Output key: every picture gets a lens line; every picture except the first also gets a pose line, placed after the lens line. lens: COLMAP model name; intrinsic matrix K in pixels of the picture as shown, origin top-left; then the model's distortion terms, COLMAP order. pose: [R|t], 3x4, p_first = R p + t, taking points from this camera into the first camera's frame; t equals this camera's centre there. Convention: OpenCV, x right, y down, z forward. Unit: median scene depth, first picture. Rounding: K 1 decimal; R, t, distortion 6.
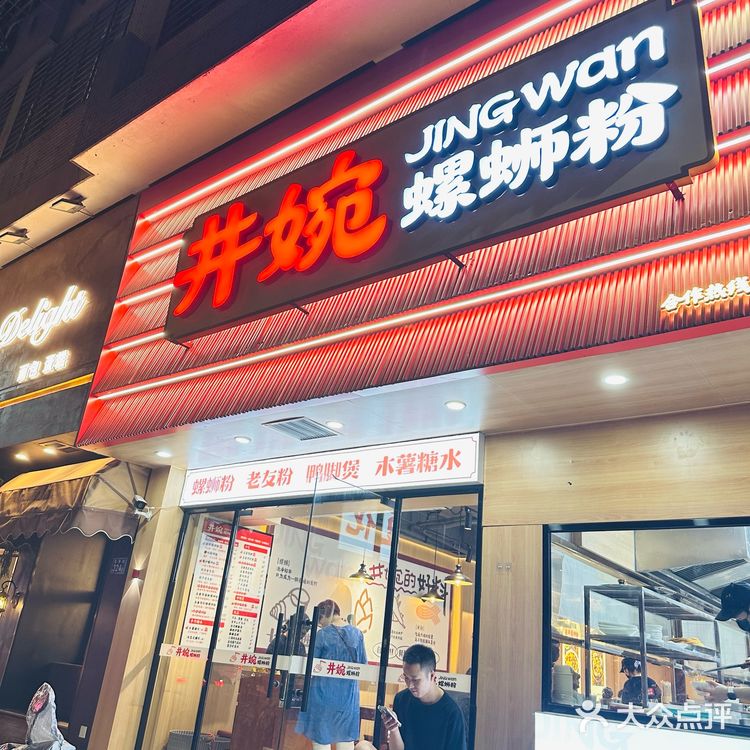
lens RADIAL K [[696.5, 0, 375.0], [0, 696.5, 375.0], [0, 0, 1]] dist [0.119641, 0.001712]
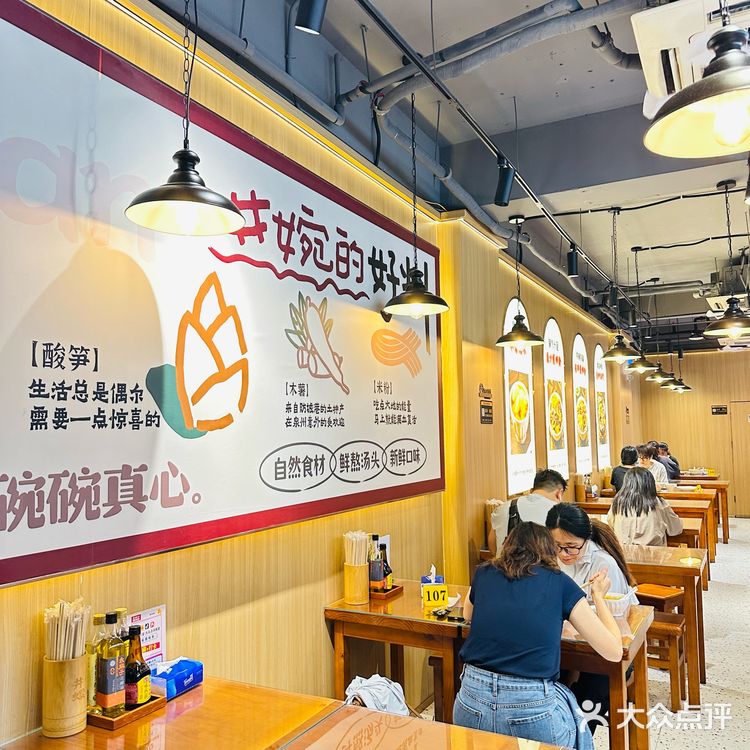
lens RADIAL K [[696.5, 0, 375.0], [0, 696.5, 375.0], [0, 0, 1]] dist [0.119641, 0.001712]
pose [[0.977369, -0.096752, 0.188117, -0.006570], [0.030960, 0.945125, 0.325240, 0.236607], [-0.209262, -0.312055, 0.926732, 0.676628]]
